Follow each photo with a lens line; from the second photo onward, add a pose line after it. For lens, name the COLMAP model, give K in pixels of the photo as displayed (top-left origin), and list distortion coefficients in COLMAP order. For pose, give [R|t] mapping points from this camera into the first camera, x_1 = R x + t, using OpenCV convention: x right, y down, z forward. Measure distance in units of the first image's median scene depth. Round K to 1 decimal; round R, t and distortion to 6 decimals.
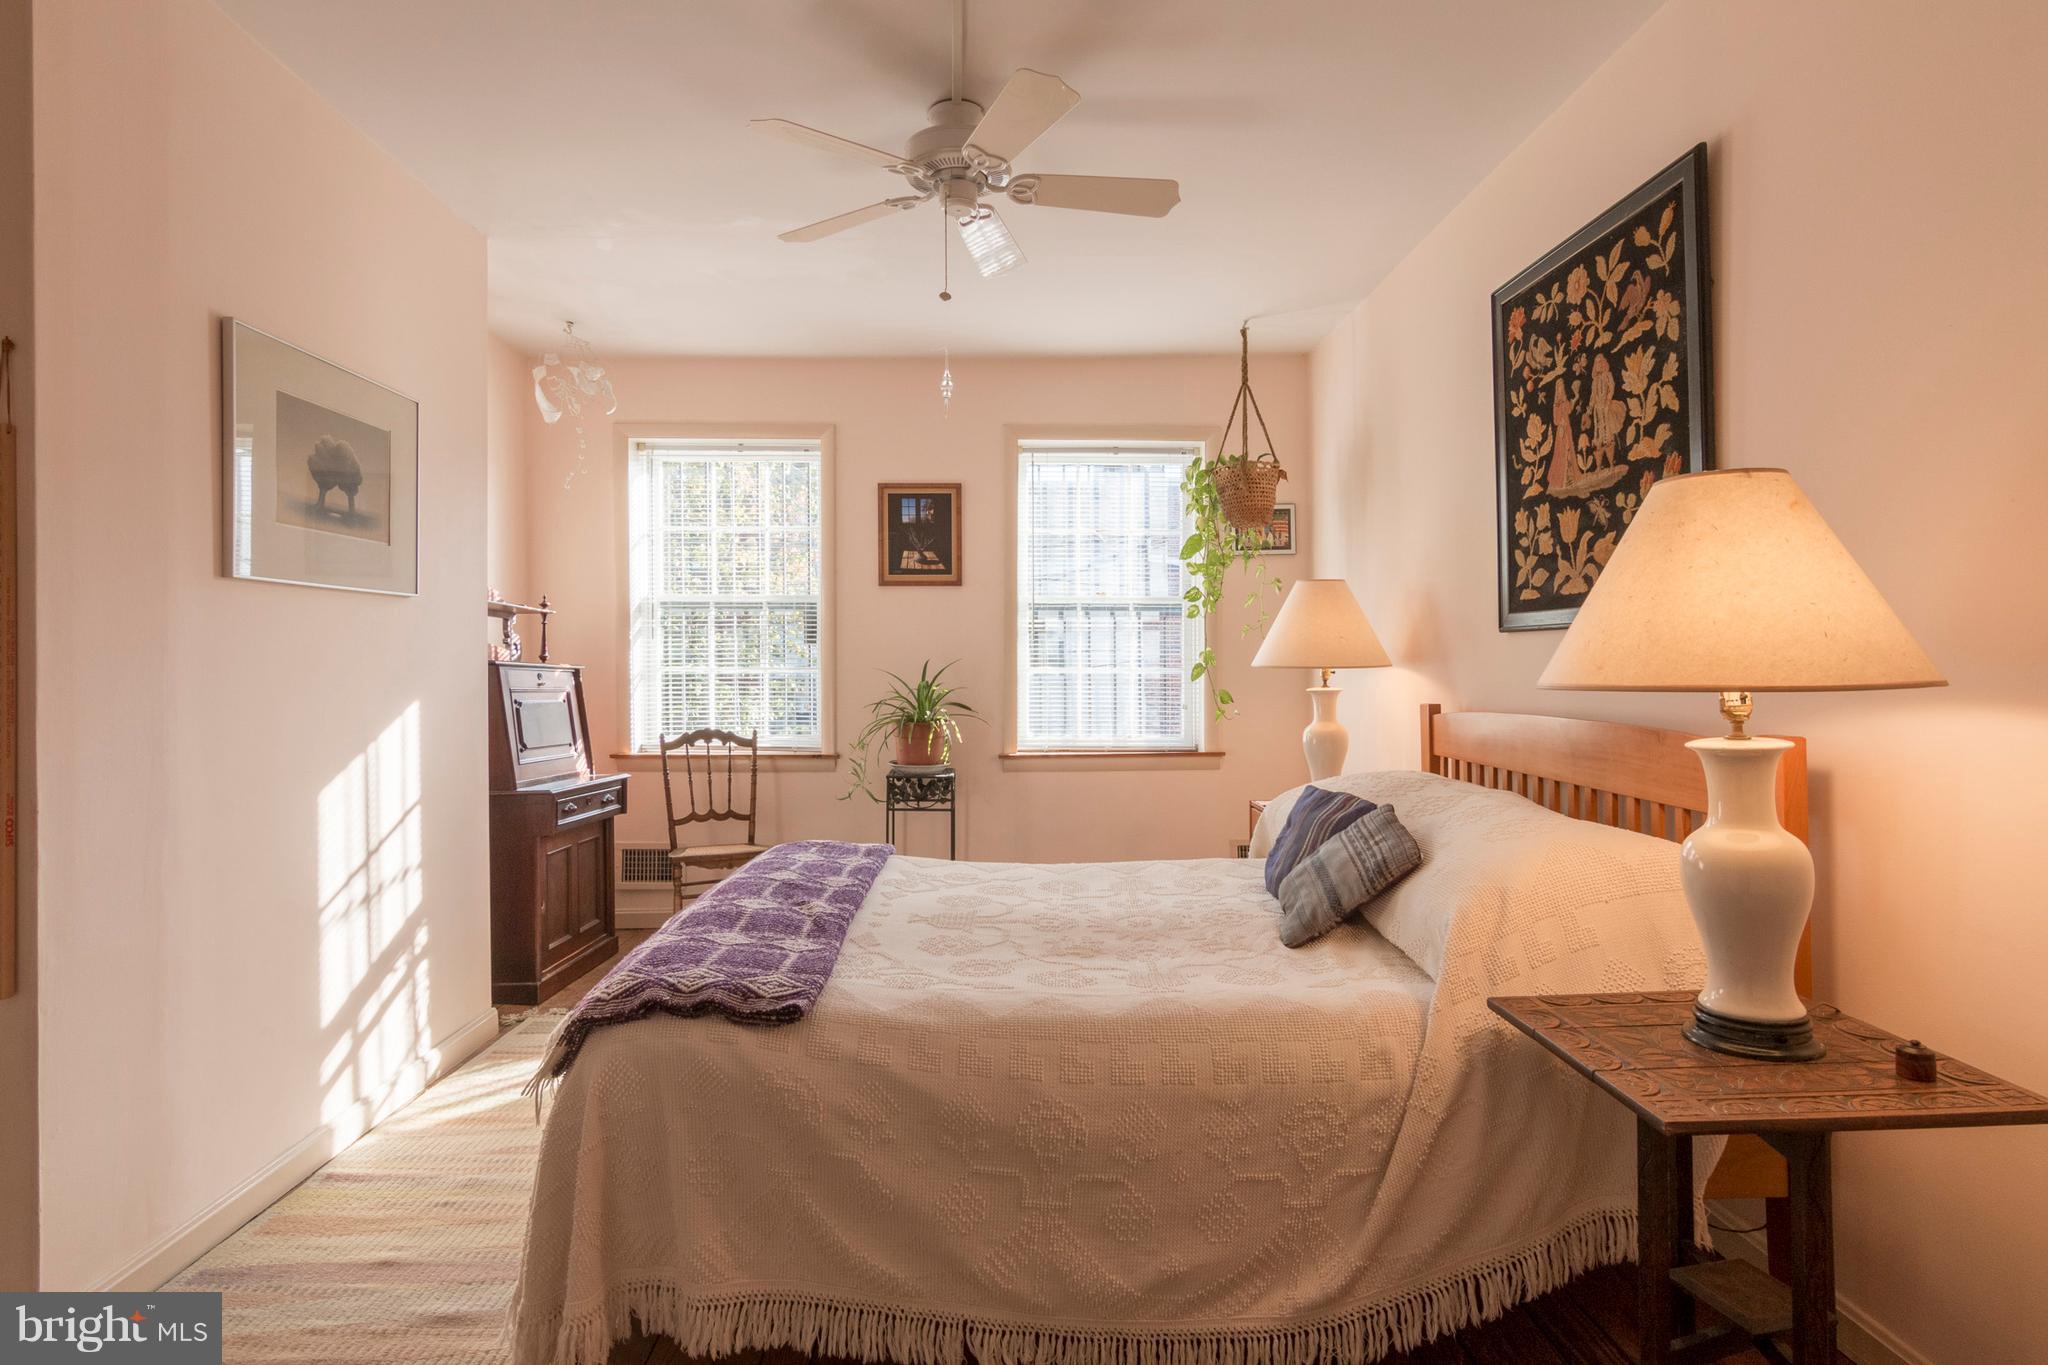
lens RADIAL K [[1022.3, 0, 1023.8], [0, 1022.3, 667.0], [0, 0, 1]] dist [-0.002637, -0.005145]
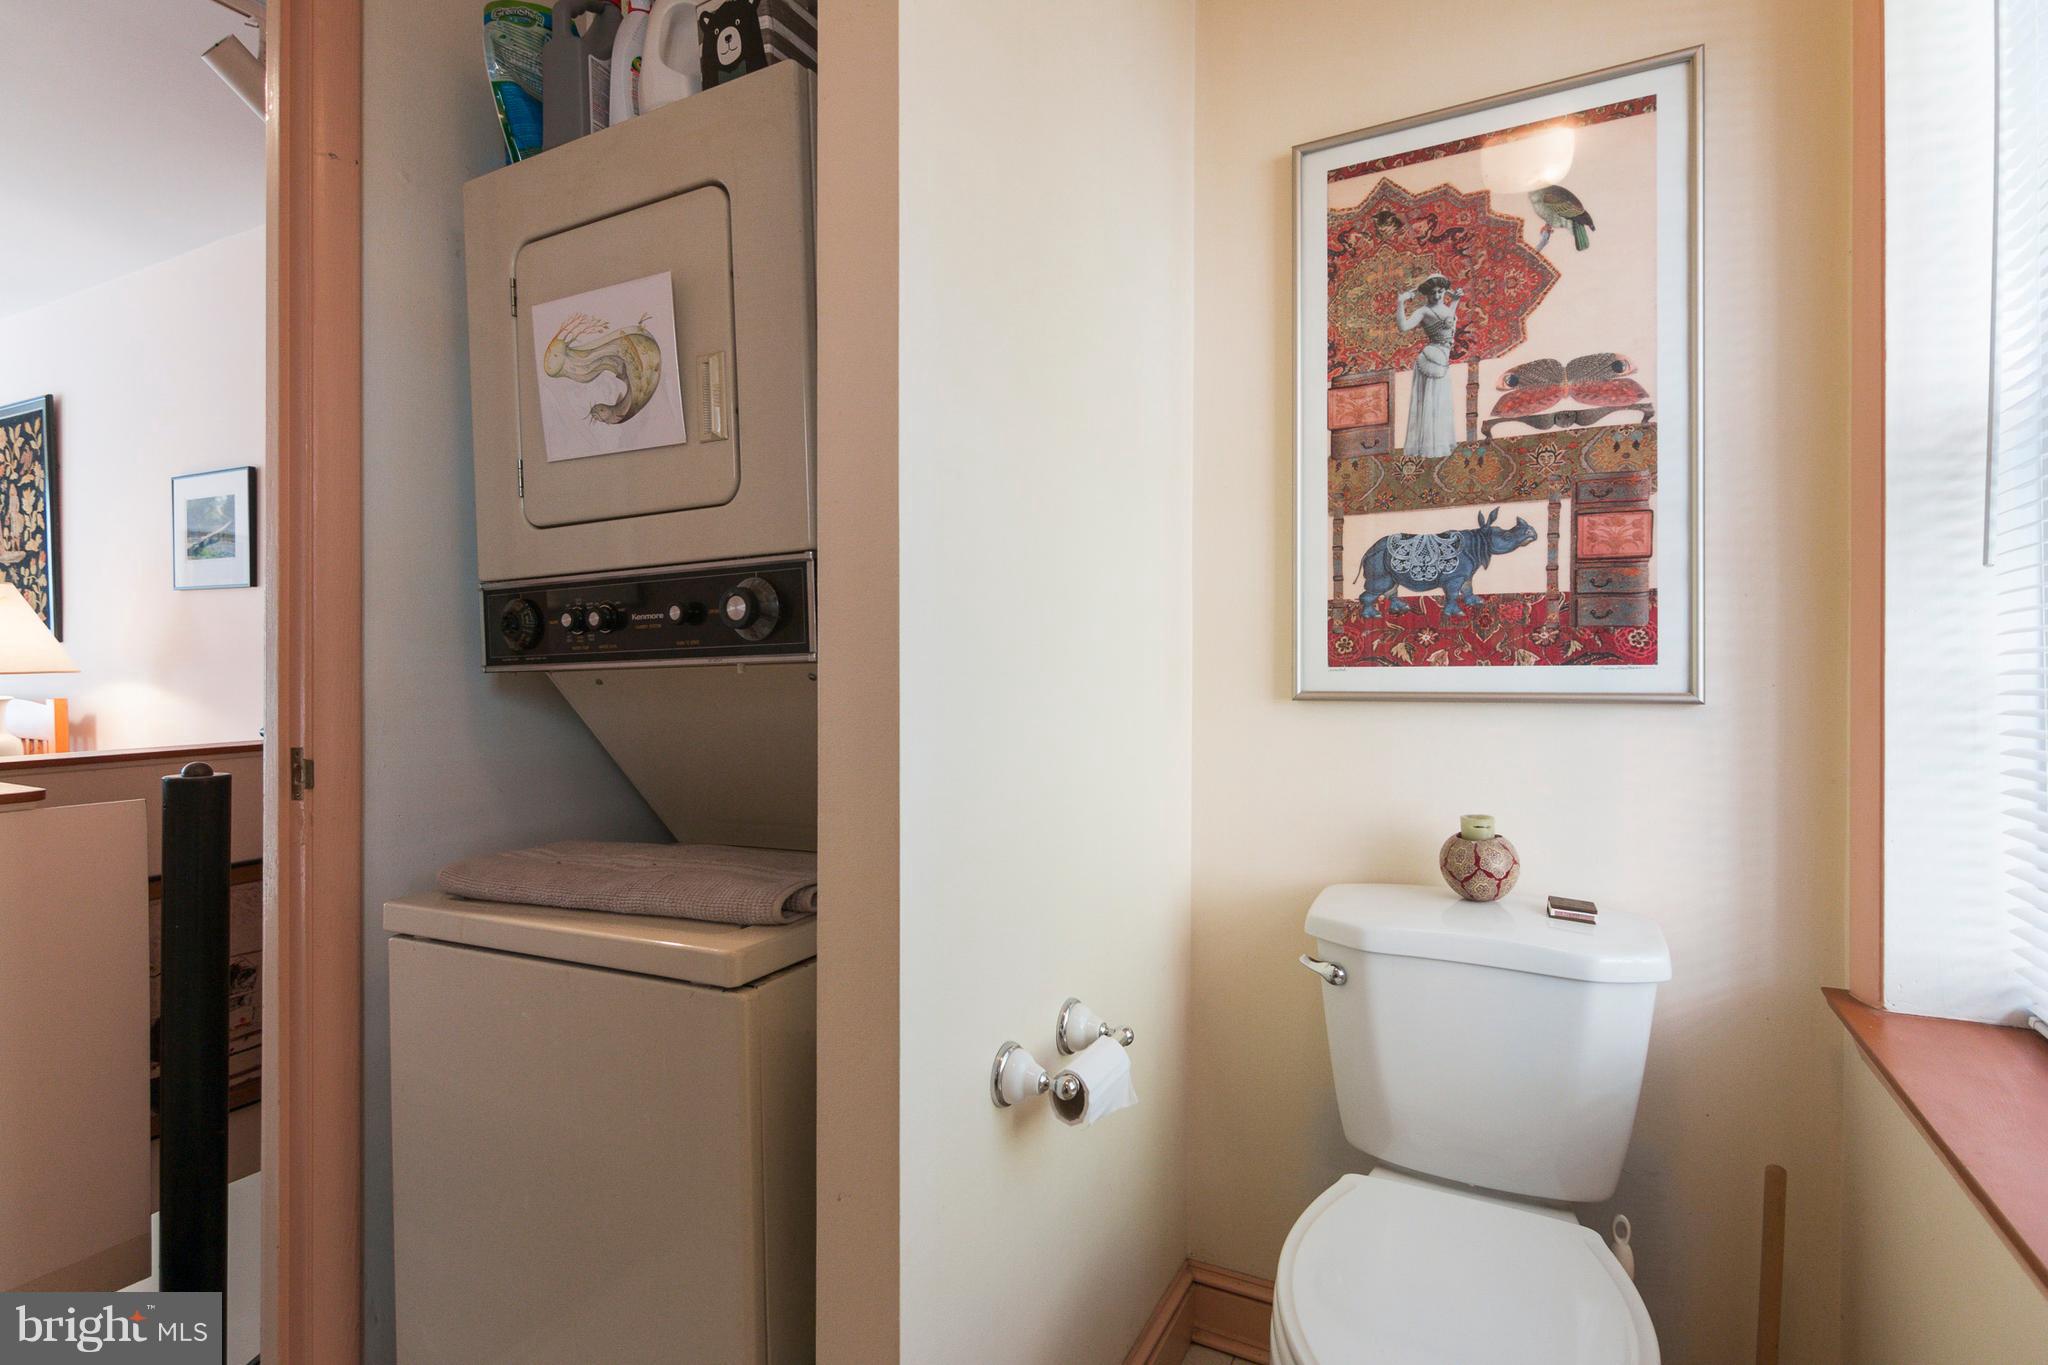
lens RADIAL K [[1022.3, 0, 1024.2], [0, 1022.3, 676.6], [0, 0, 1]] dist [-0.002637, -0.005145]
pose [[0.484229, -0.007052, 0.874913, -0.103230], [-0.000034, 0.999967, 0.008078, 0.003447], [-0.874941, -0.003942, 0.484213, -1.288278]]
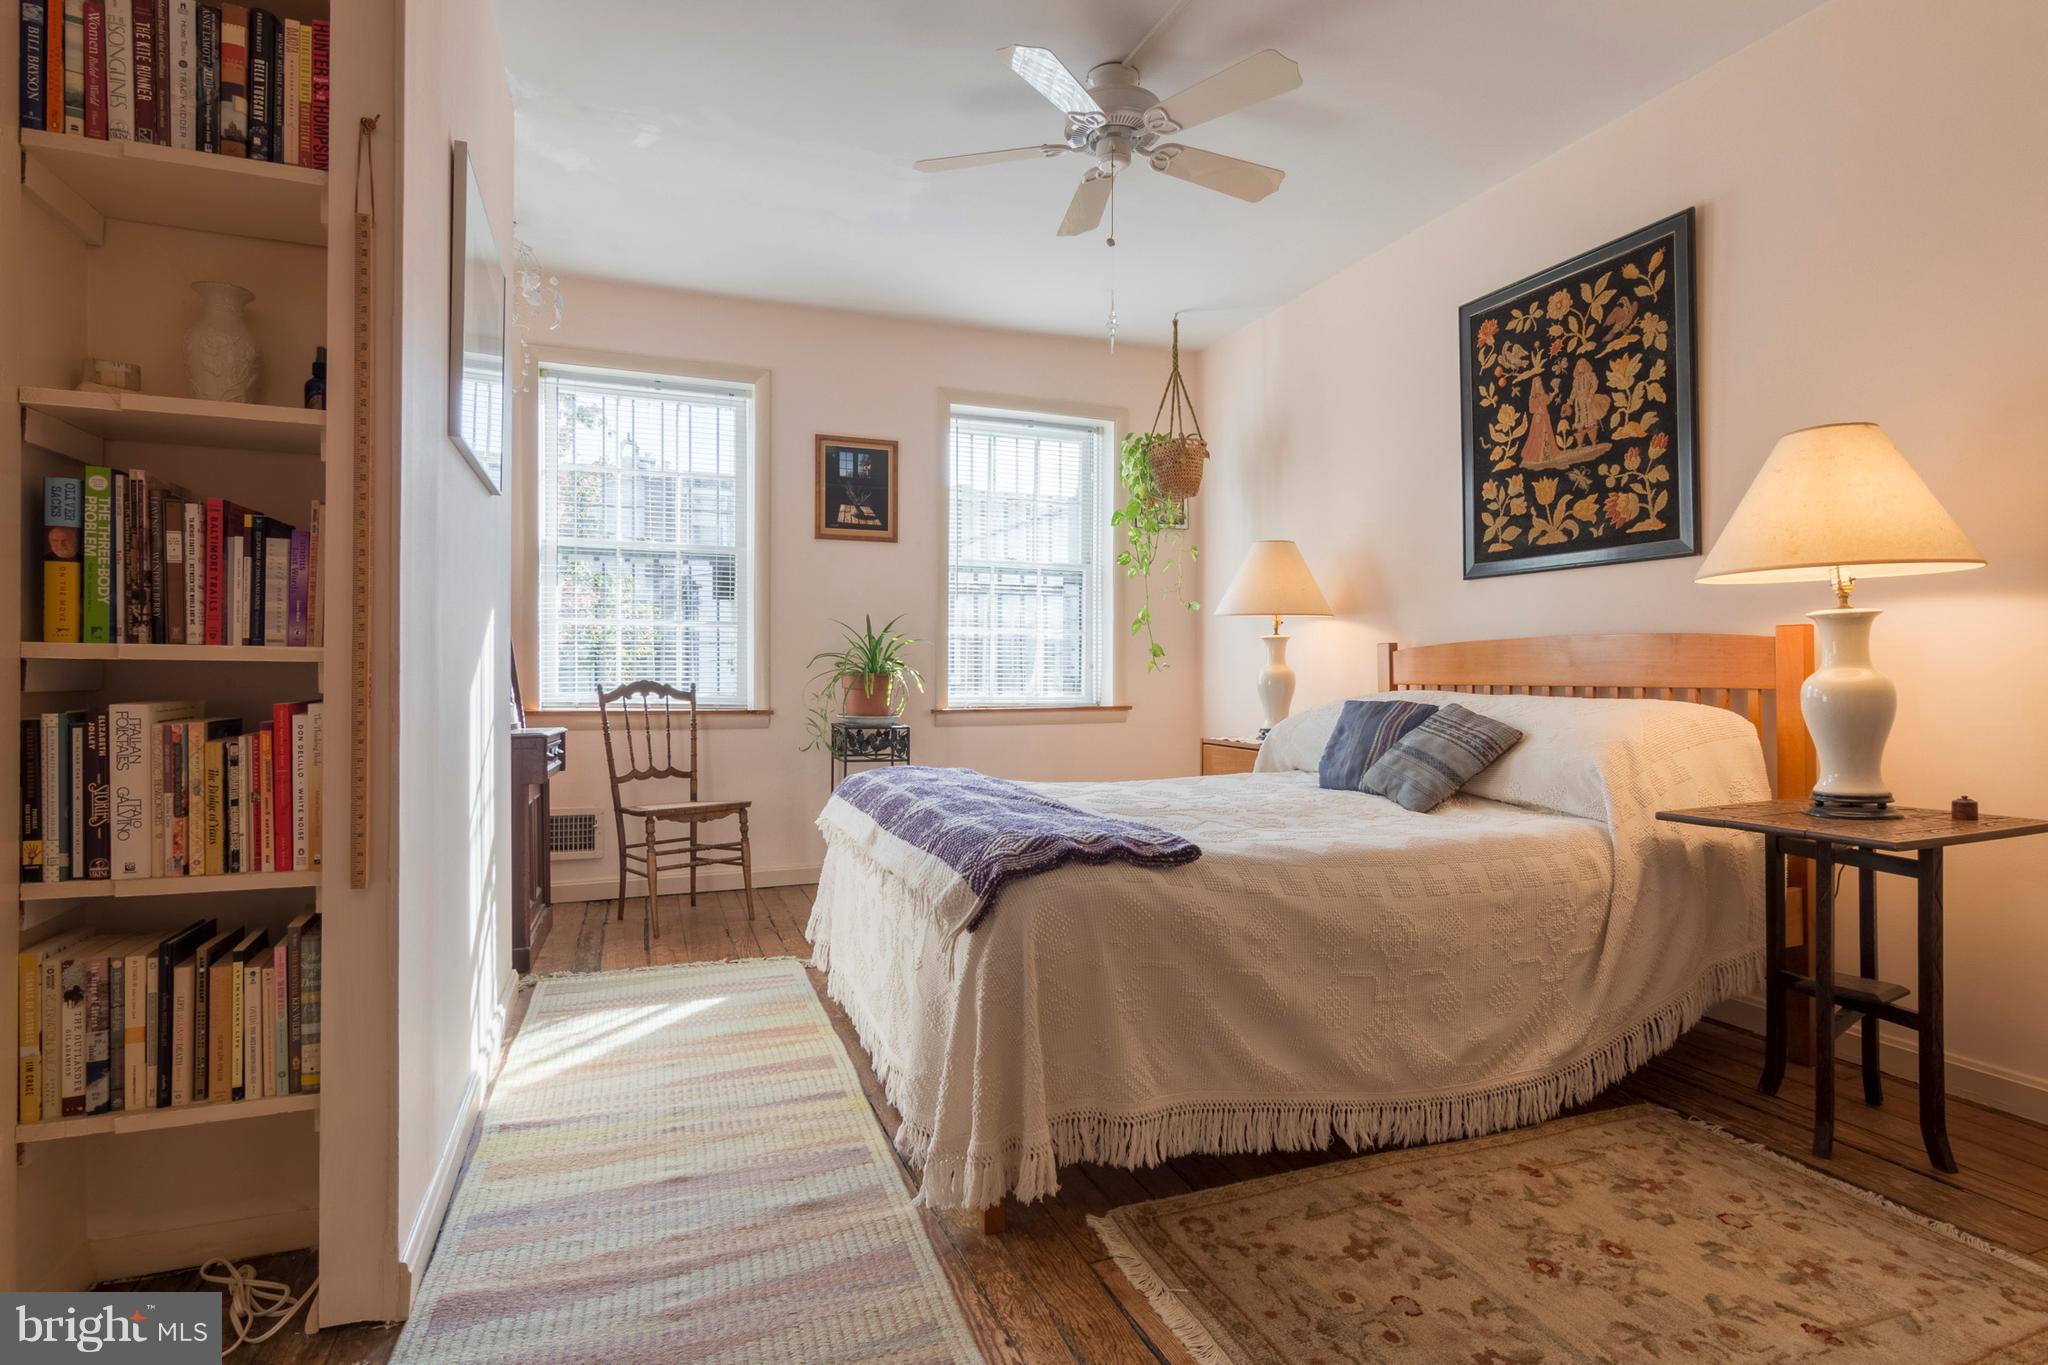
lens RADIAL K [[1022.3, 0, 1027.1], [0, 1022.3, 672.3], [0, 0, 1]] dist [-0.002637, -0.005145]
pose [[0.942330, 0.005694, 0.334638, -0.530290], [-0.004039, 0.999976, -0.005641, 0.103270], [-0.334662, 0.003965, 0.942330, 0.007896]]
